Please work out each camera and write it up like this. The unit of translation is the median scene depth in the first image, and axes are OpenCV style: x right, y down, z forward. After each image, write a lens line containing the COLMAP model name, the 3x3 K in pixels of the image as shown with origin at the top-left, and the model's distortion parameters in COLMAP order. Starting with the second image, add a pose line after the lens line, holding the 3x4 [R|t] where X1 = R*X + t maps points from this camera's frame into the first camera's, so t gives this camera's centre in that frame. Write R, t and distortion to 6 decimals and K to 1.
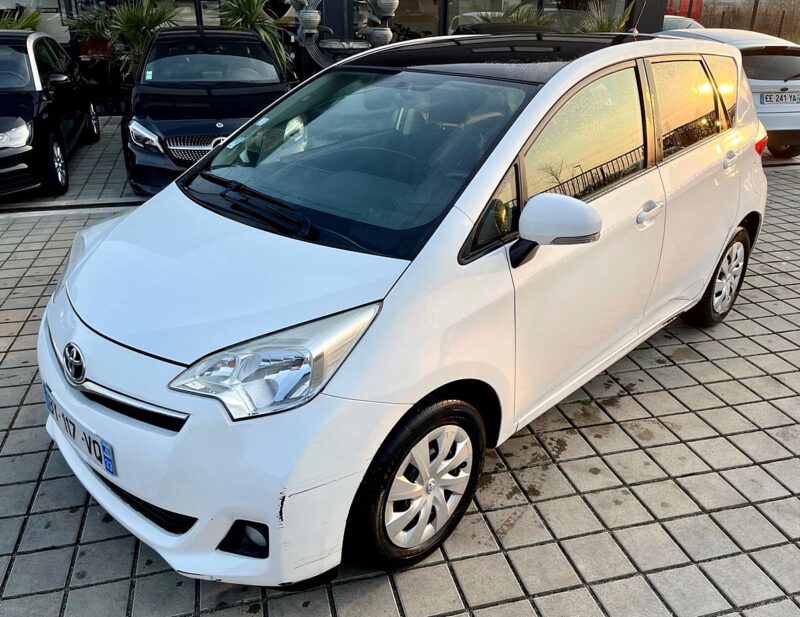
lens RADIAL K [[661.1, 0, 400.0], [0, 661.1, 308.5], [0, 0, 1]] dist [0.024713, 0.002362]
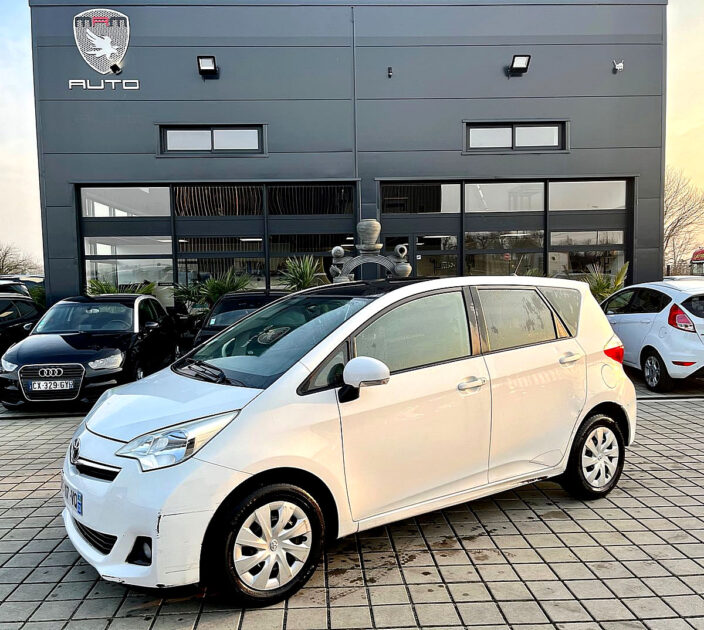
lens RADIAL K [[640.3, 0, 338.9], [0, 640.3, 316.2], [0, 0, 1]] dist [0.010928, 0.009628]
pose [[0.976670, -0.014091, -0.214283, 0.492732], [-0.065043, 0.931564, -0.357713, 0.288203], [0.204659, 0.363305, 0.908914, -0.451897]]
